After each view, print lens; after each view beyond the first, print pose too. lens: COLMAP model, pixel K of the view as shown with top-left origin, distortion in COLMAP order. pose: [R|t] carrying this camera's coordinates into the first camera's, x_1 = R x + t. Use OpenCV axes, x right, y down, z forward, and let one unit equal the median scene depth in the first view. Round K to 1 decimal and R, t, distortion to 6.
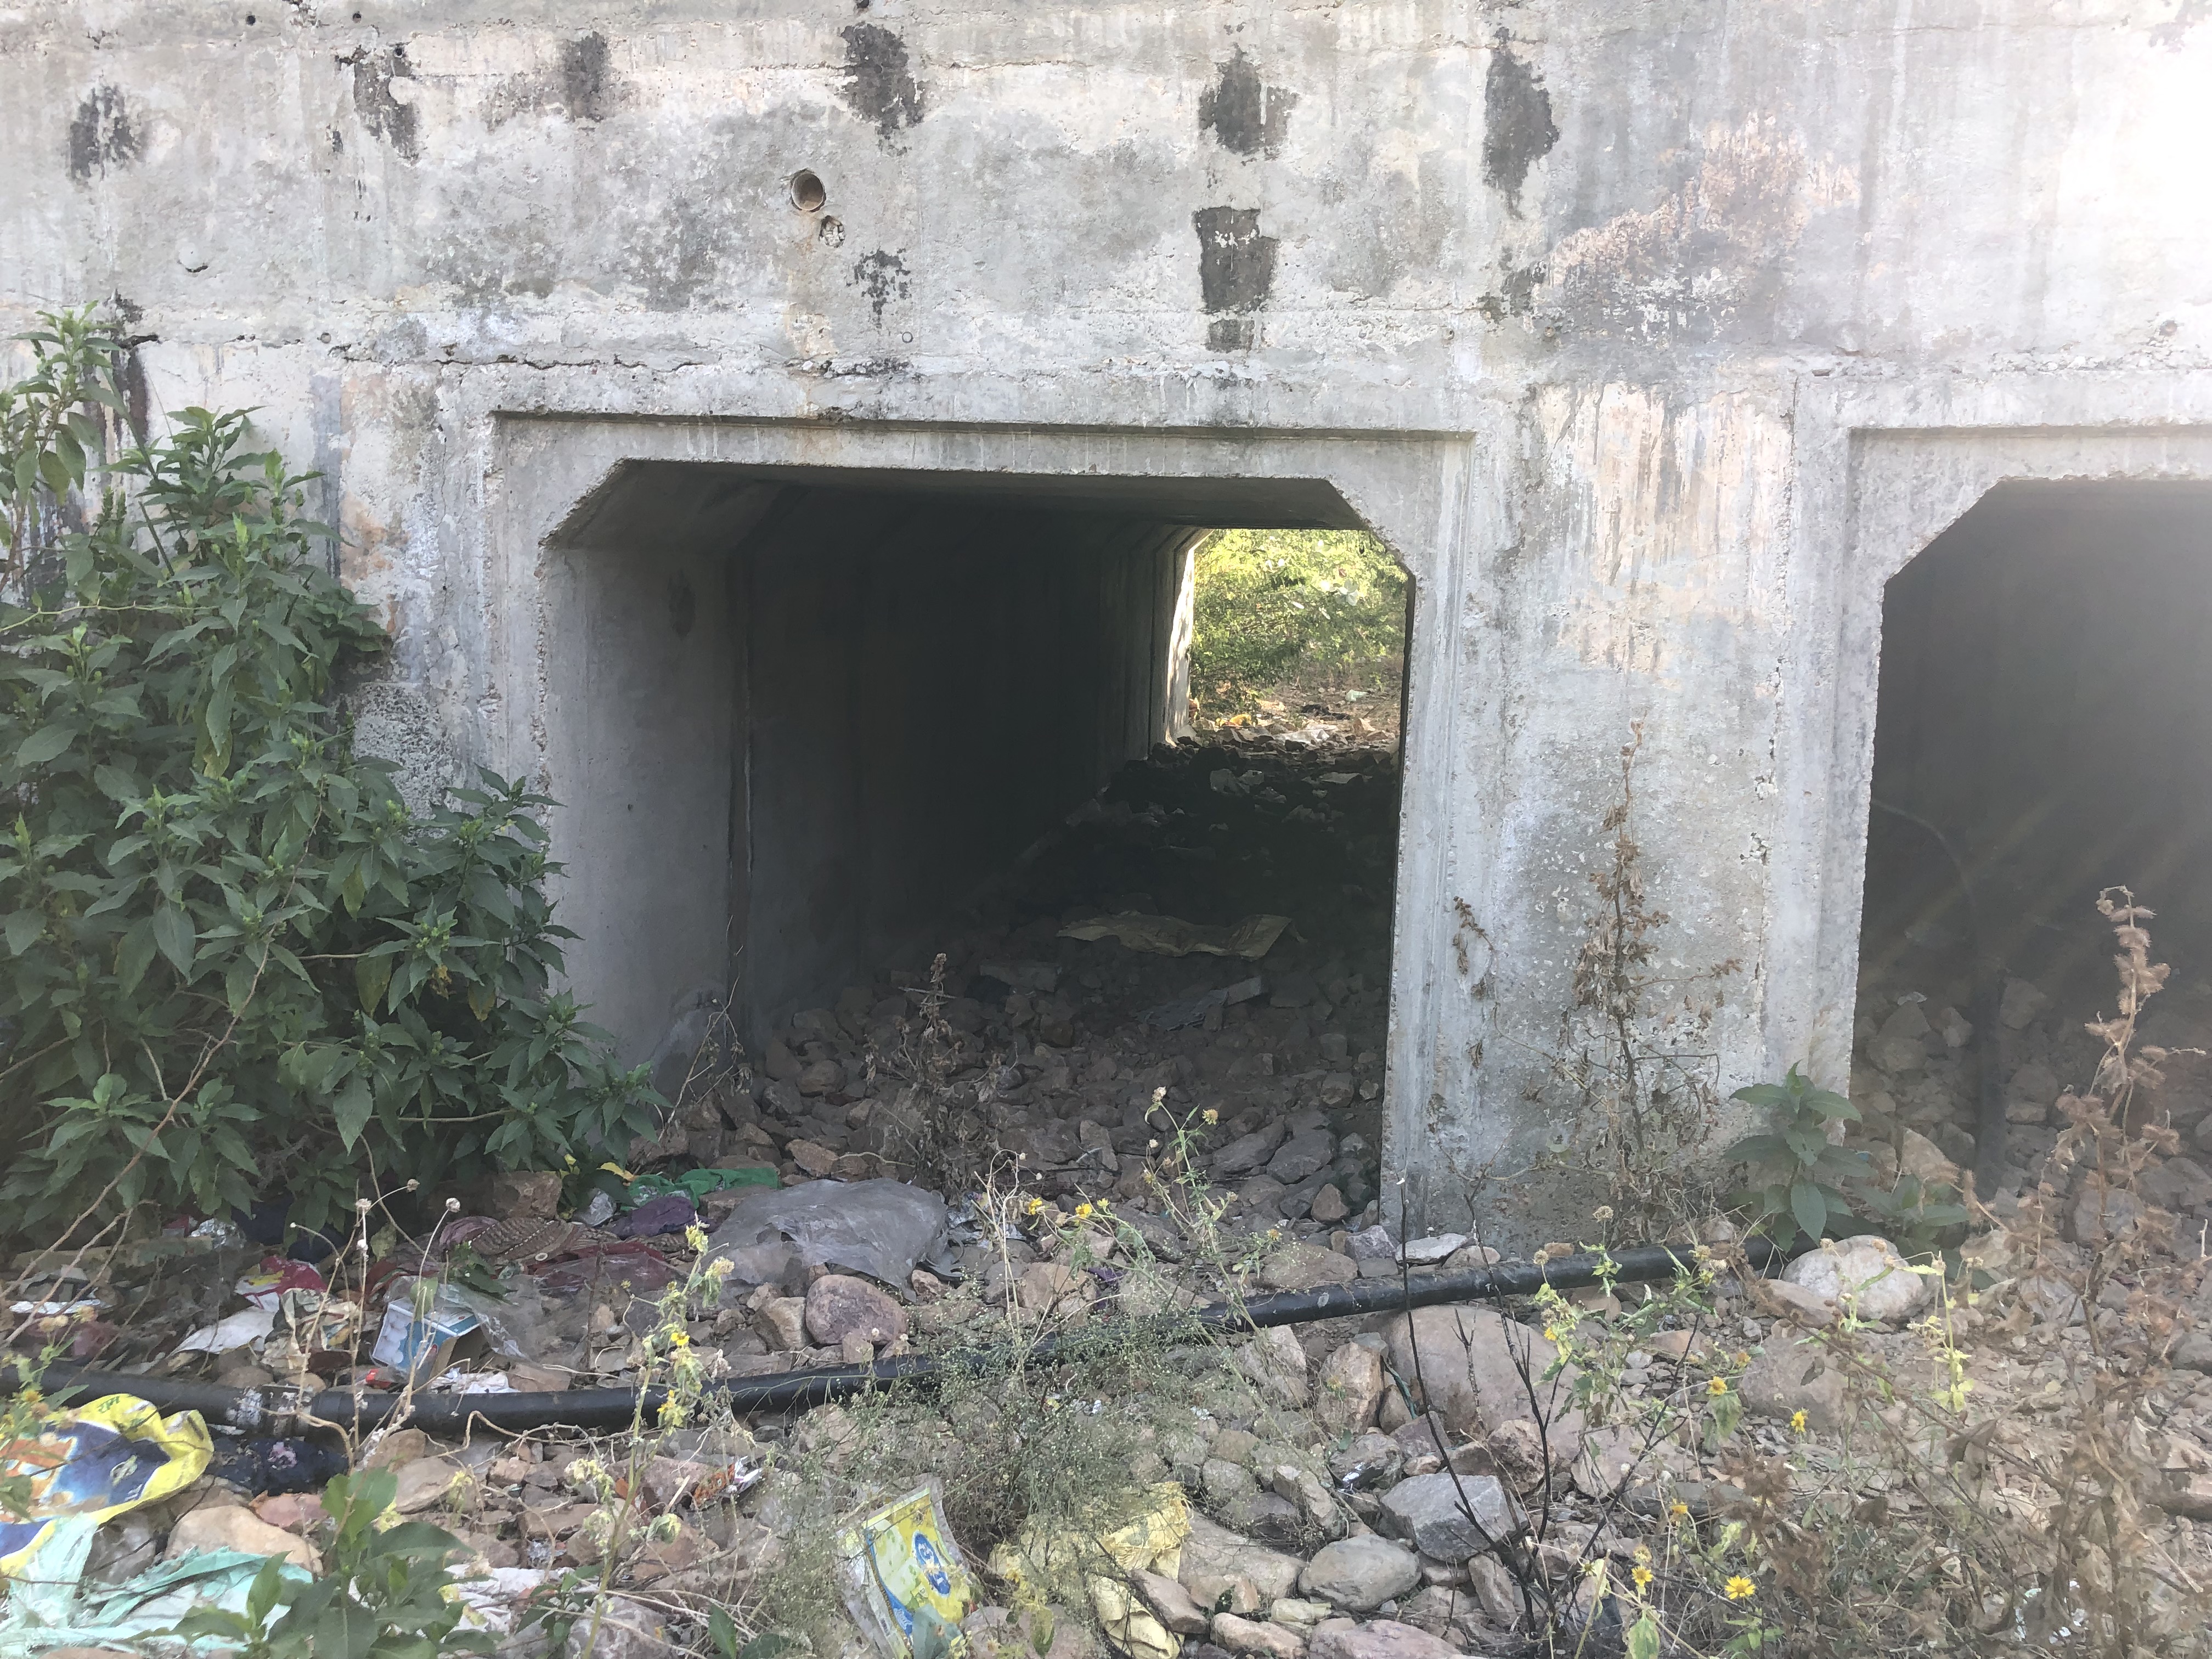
lens RADIAL K [[1806.6, 0, 1091.7], [0, 1806.6, 824.1], [0, 0, 1]] dist [0.011588, -0.007705]
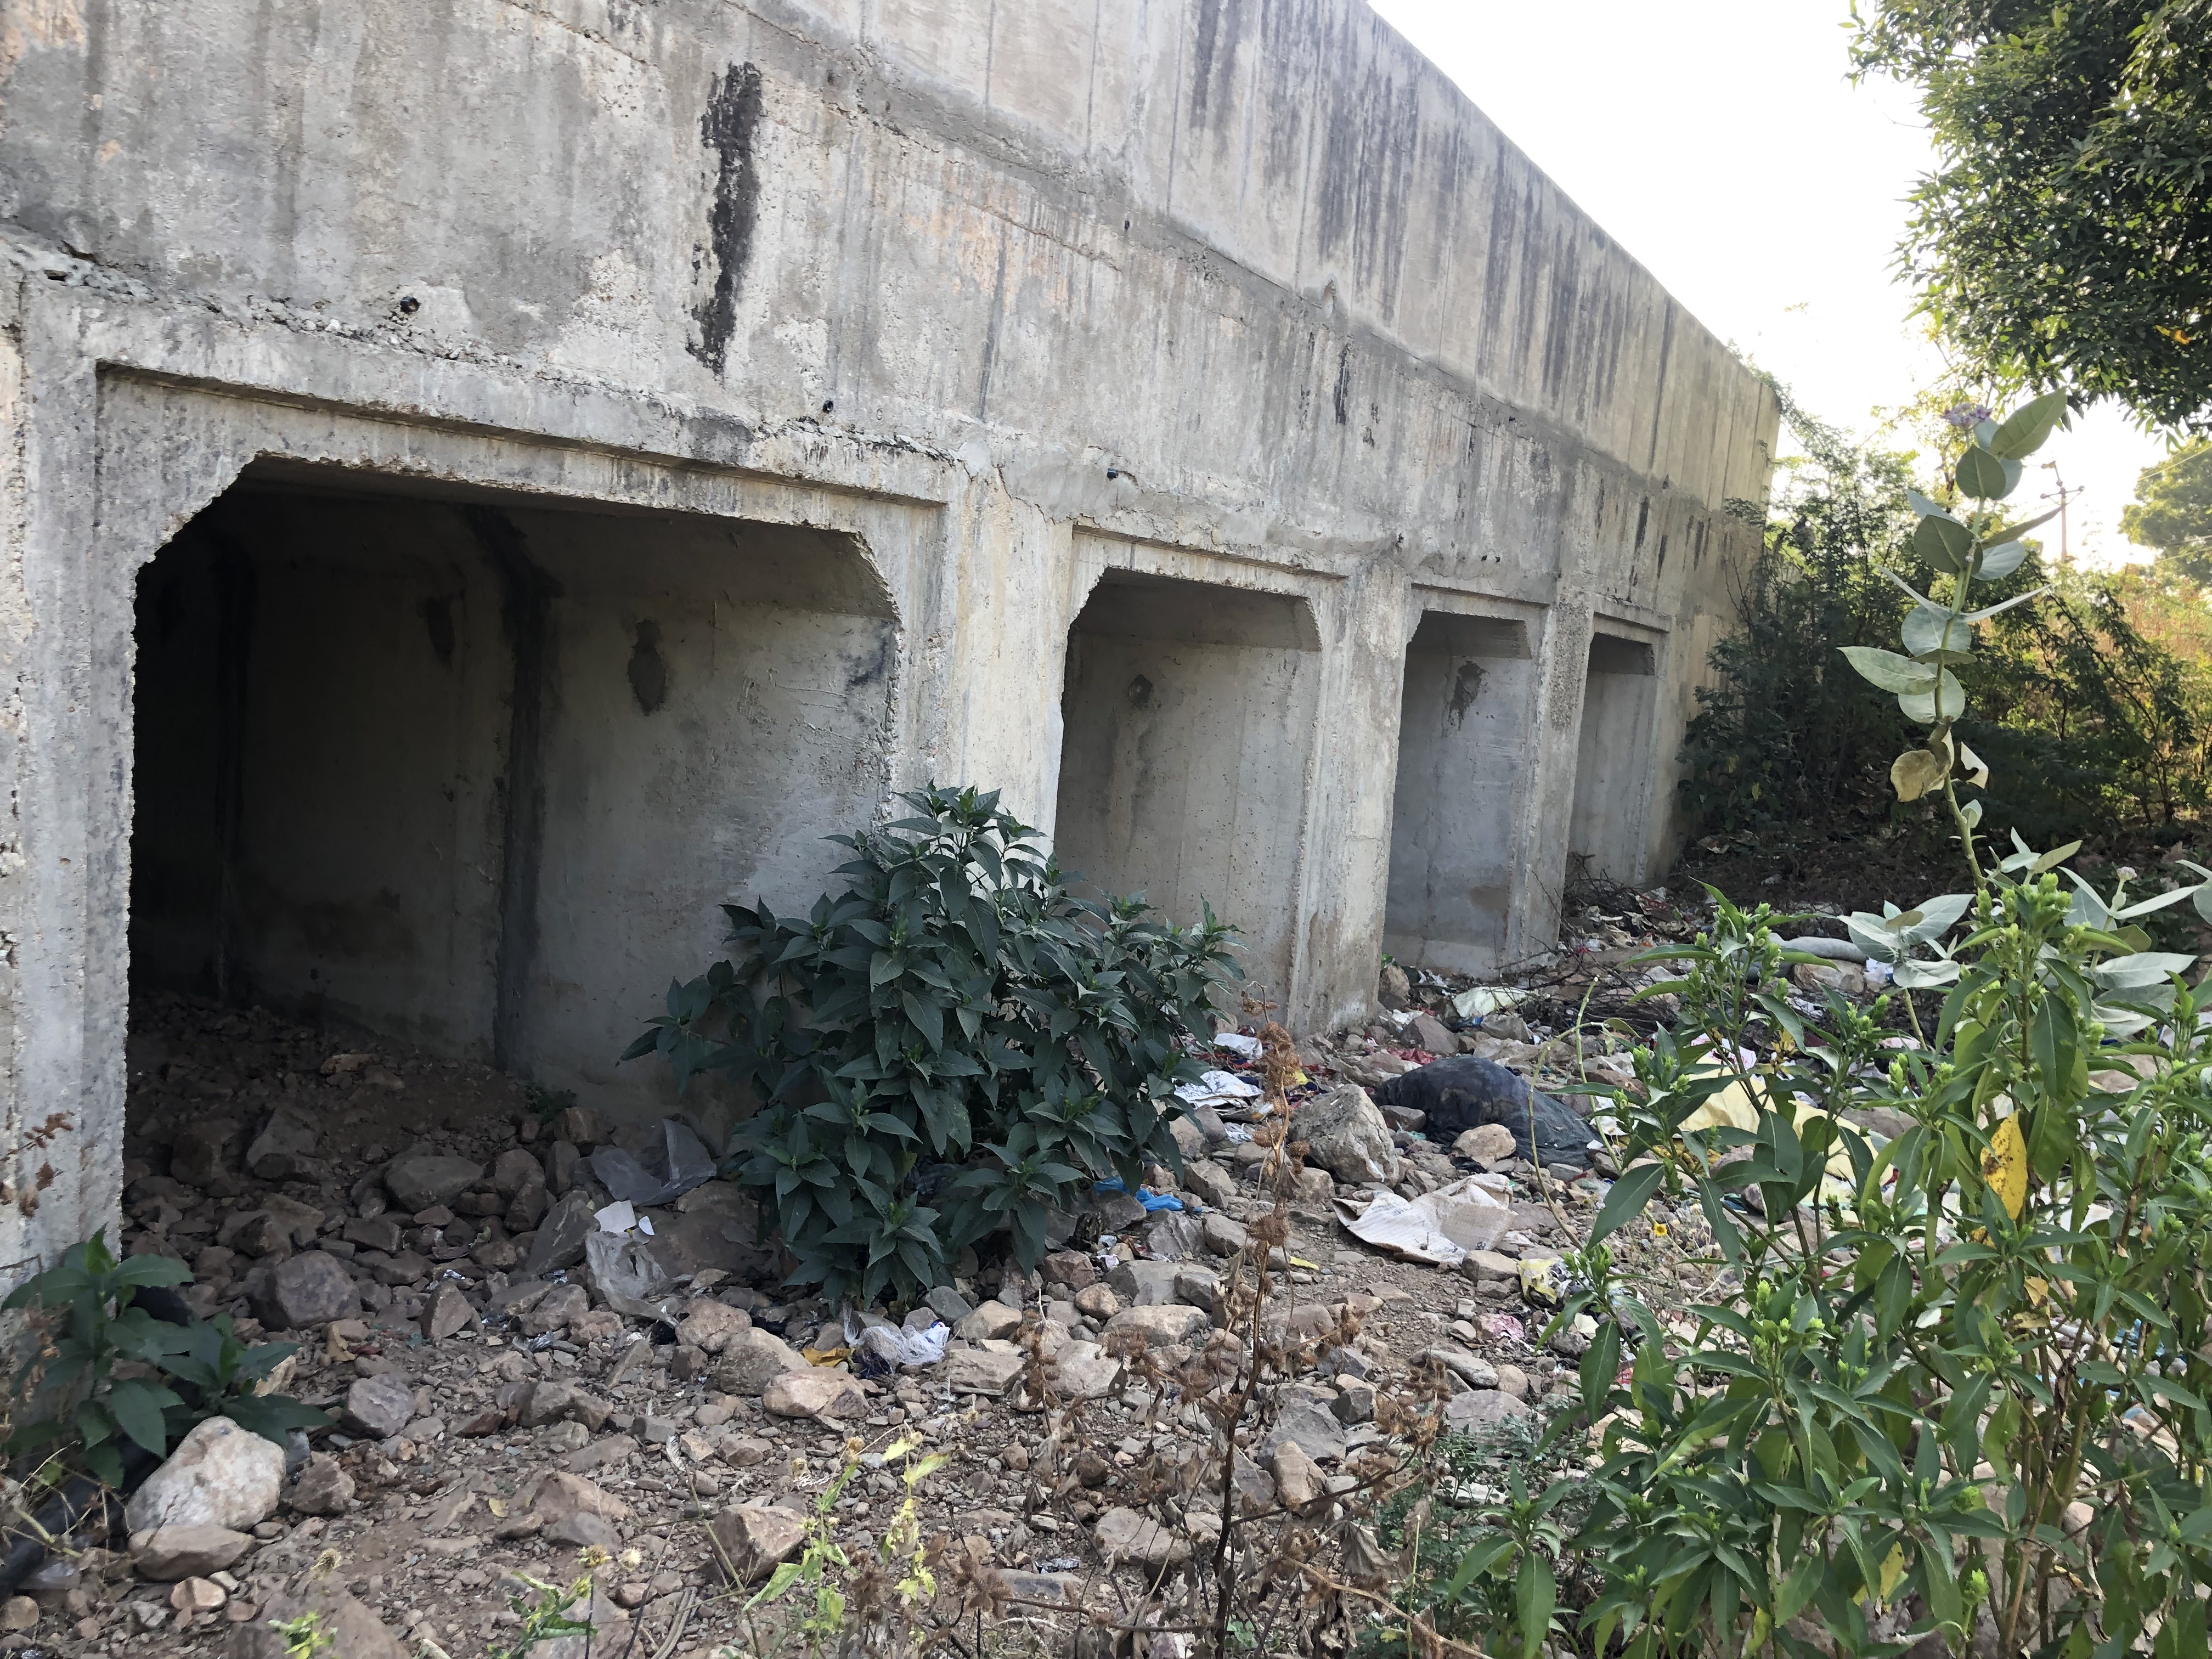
lens RADIAL K [[1806.6, 0, 1100.2], [0, 1806.6, 828.3], [0, 0, 1]] dist [0.011588, -0.007705]
pose [[0.307243, -0.088648, 0.947493, -0.168454], [0.069876, 0.995066, 0.070441, -0.053944], [-0.949062, 0.044564, 0.311921, 0.396983]]
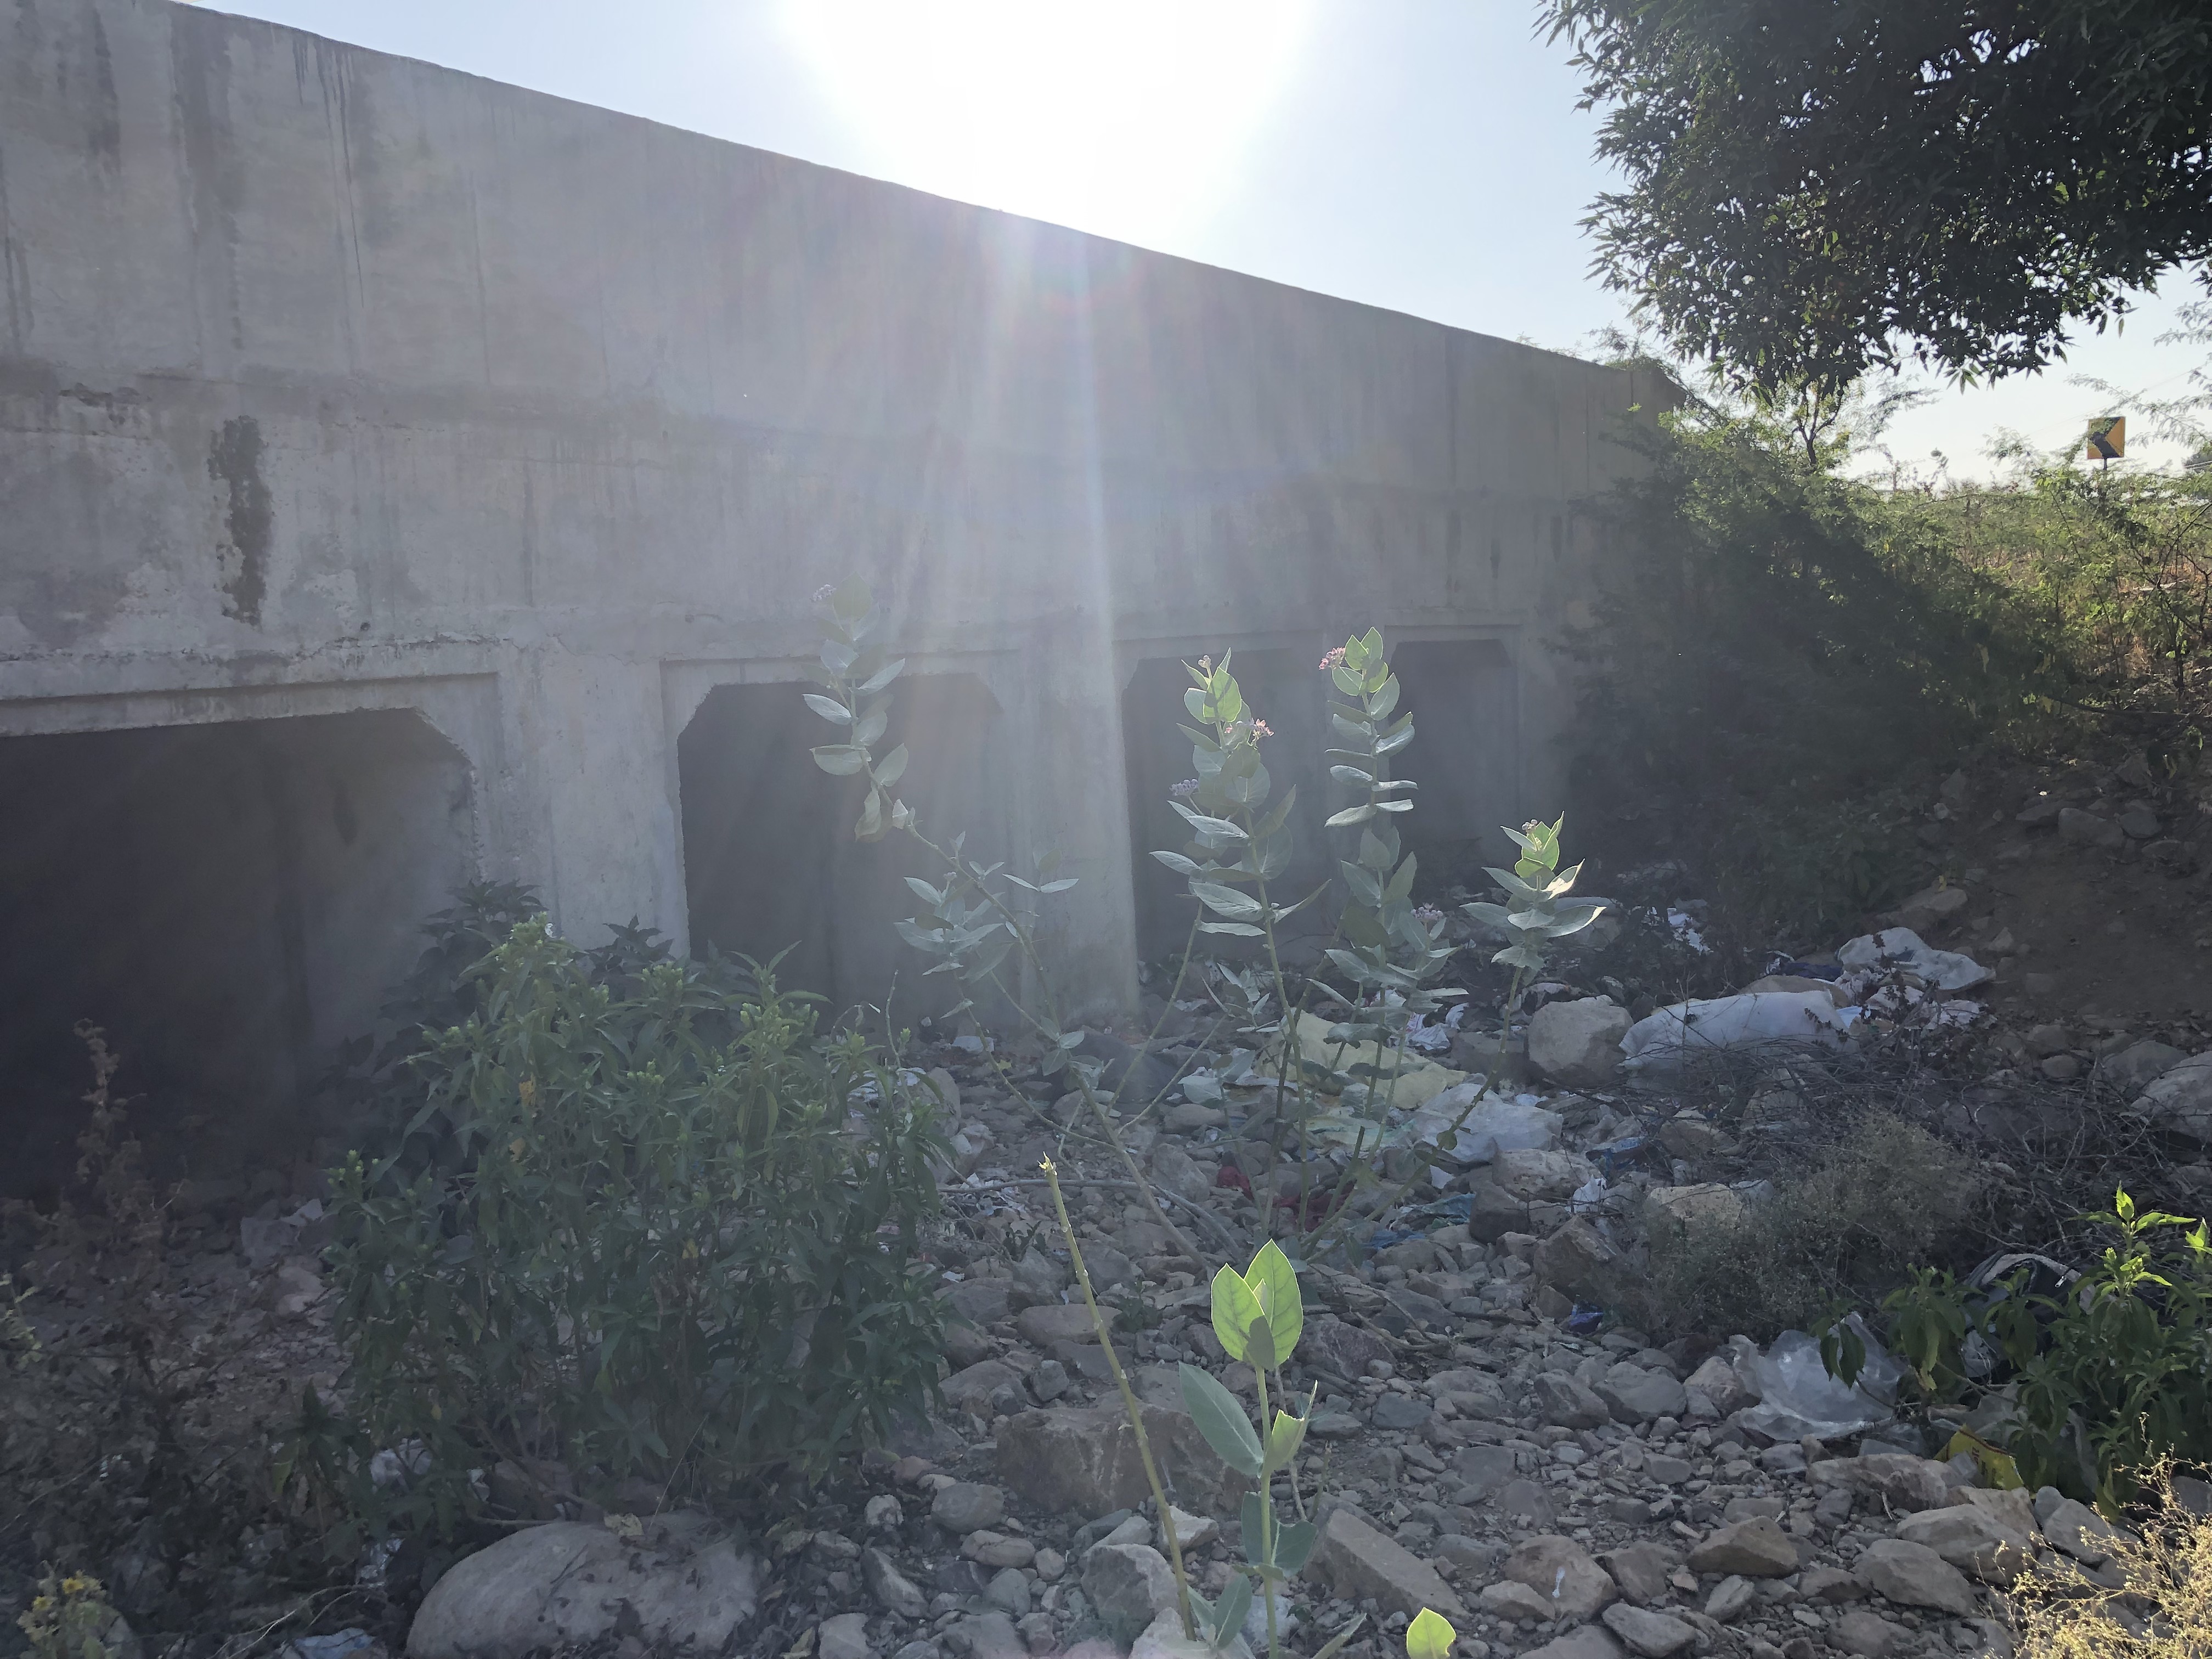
lens RADIAL K [[1806.6, 0, 1092.7], [0, 1806.6, 822.0], [0, 0, 1]] dist [0.011588, -0.007705]
pose [[0.434294, -0.120645, 0.892656, -0.306861], [0.185910, 0.981659, 0.042225, -0.024968], [-0.881378, 0.147616, 0.448757, -0.384037]]
